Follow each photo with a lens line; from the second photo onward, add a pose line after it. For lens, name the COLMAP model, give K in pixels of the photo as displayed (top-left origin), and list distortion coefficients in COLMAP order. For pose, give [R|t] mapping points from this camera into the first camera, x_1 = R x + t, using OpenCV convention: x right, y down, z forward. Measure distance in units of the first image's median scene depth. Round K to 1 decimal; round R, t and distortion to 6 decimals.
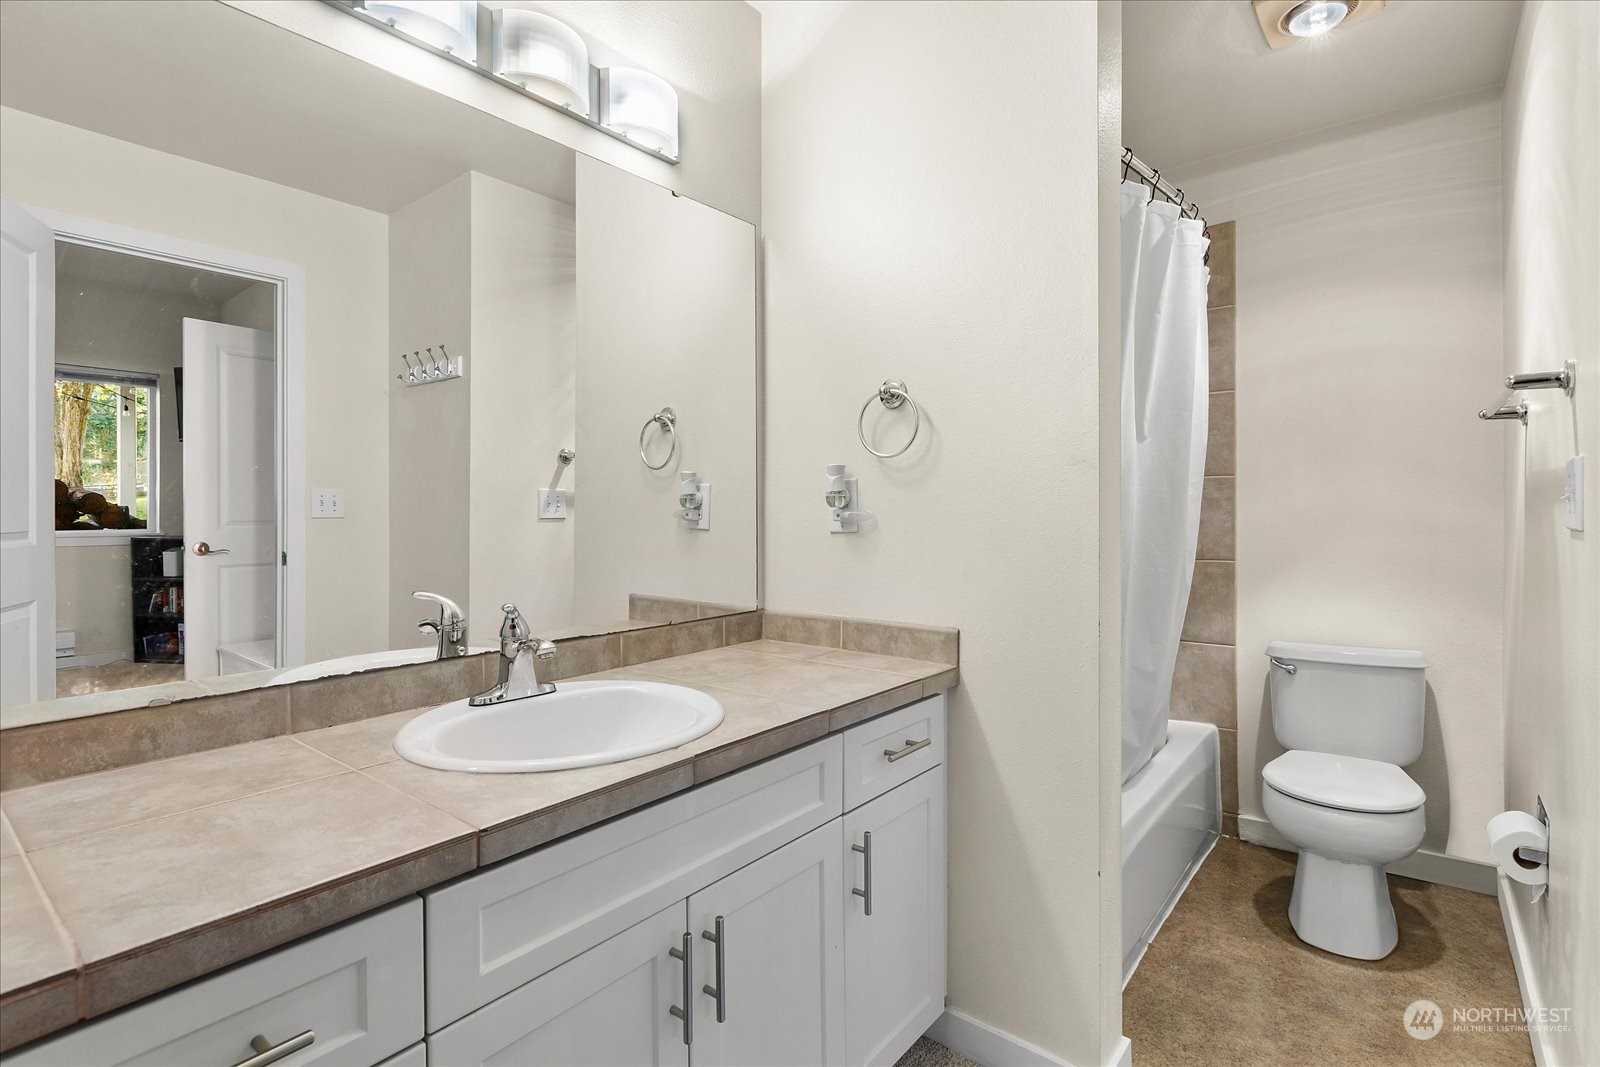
lens RADIAL K [[763.4, 0, 809.3], [0, 763.4, 519.5], [0, 0, 1]] dist [0.001030, 0.000991]
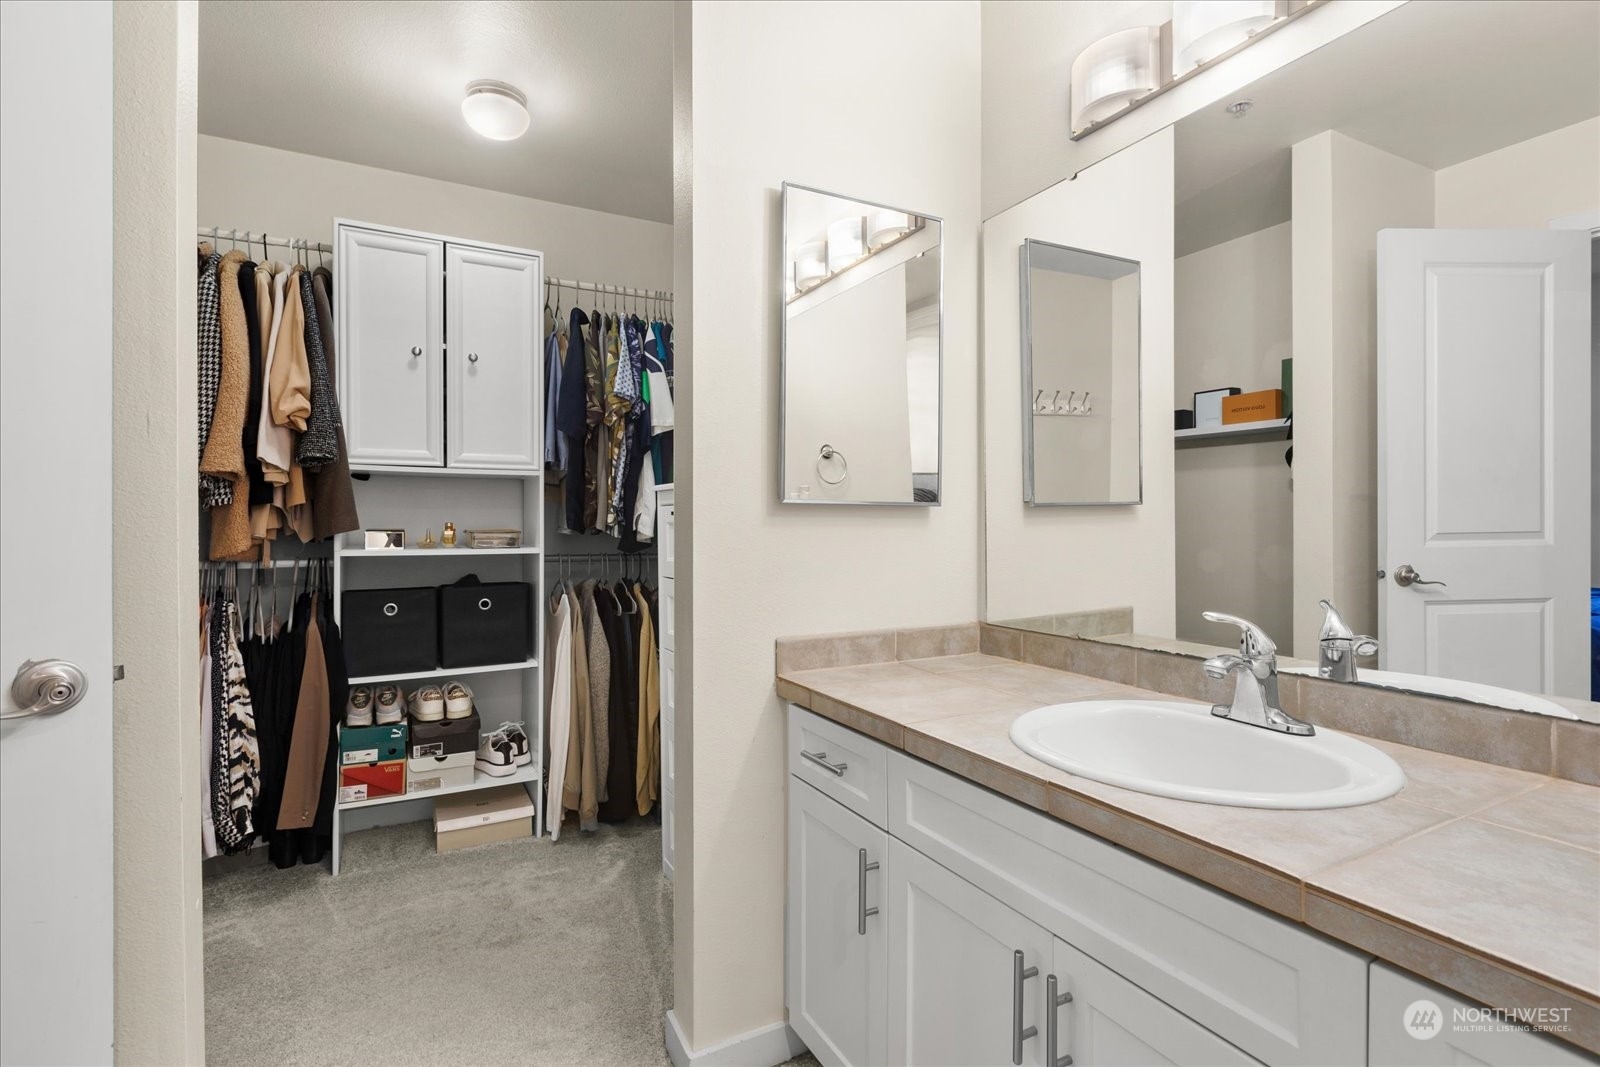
lens RADIAL K [[763.4, 0, 803.5], [0, 763.4, 527.6], [0, 0, 1]] dist [0.001030, 0.000991]
pose [[-0.395795, 0.013356, -0.918242, 0.692640], [-0.001012, 0.999887, 0.014979, -0.008161], [0.918338, 0.006858, -0.395737, 0.938487]]
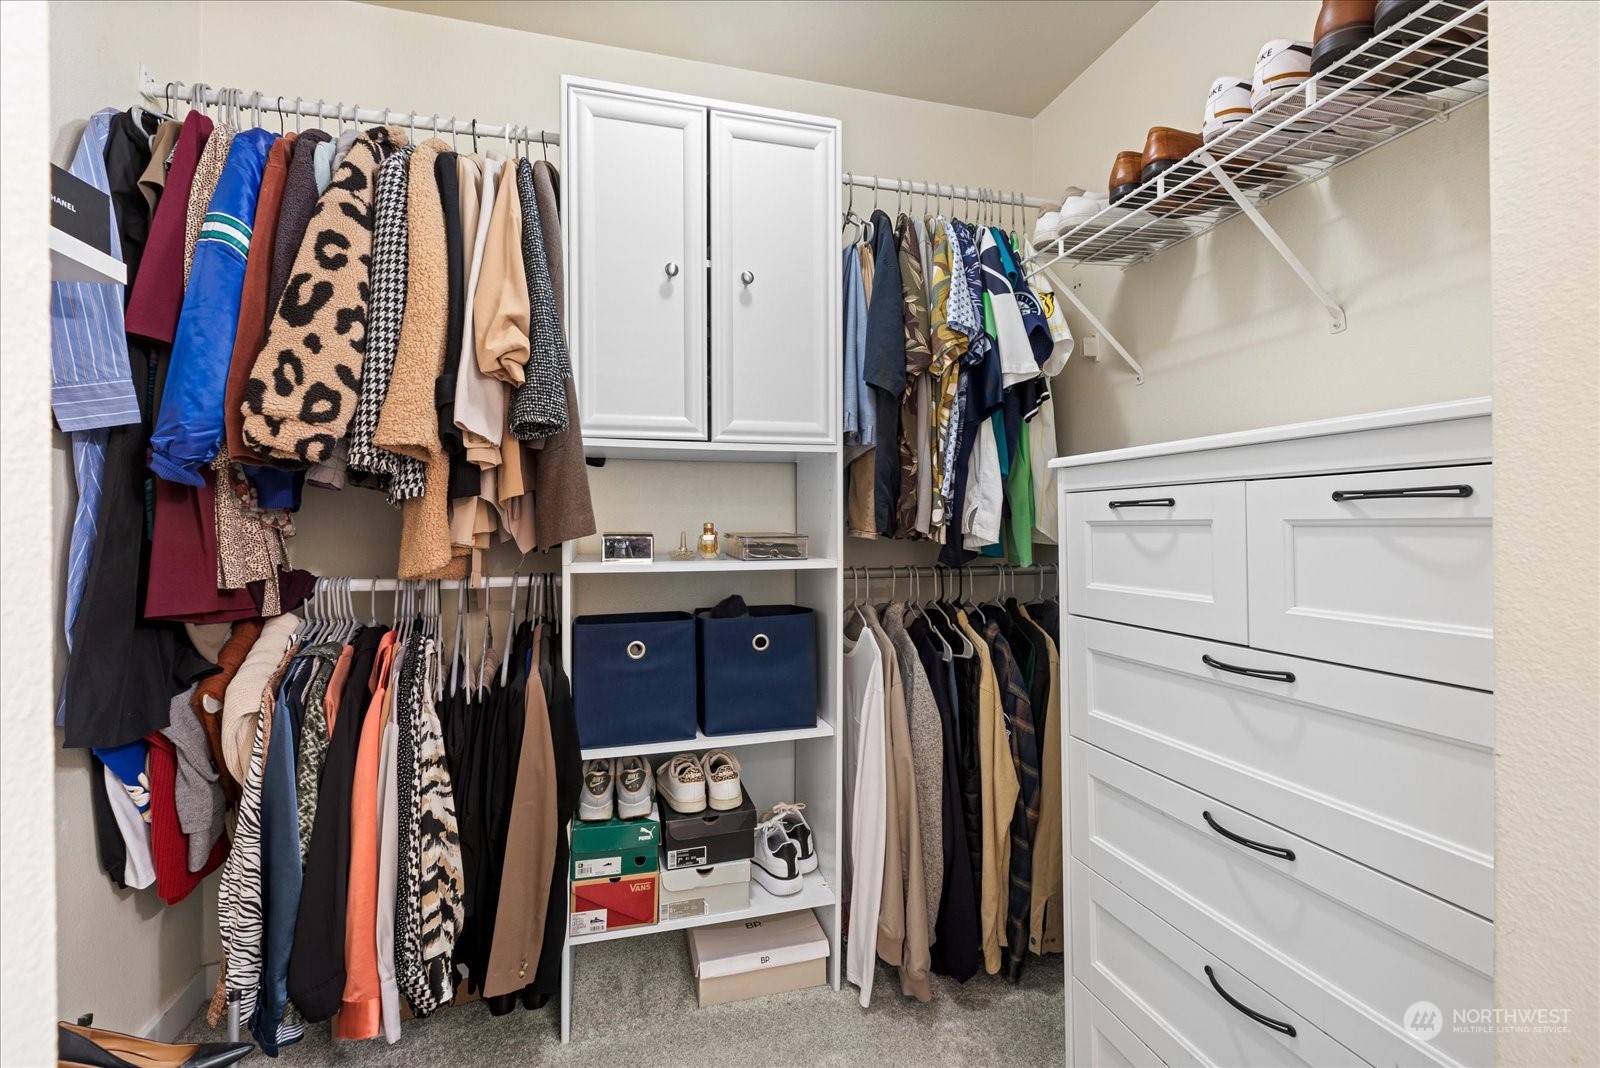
lens RADIAL K [[697.3, 0, 802.0], [0, 697.3, 523.4], [0, 0, 1]] dist [0.002029, 0.000351]
pose [[-0.584846, 0.011580, -0.811062, 0.498343], [0.005656, 0.999932, 0.010198, -0.005753], [0.811125, 0.001377, -0.584872, 0.660399]]
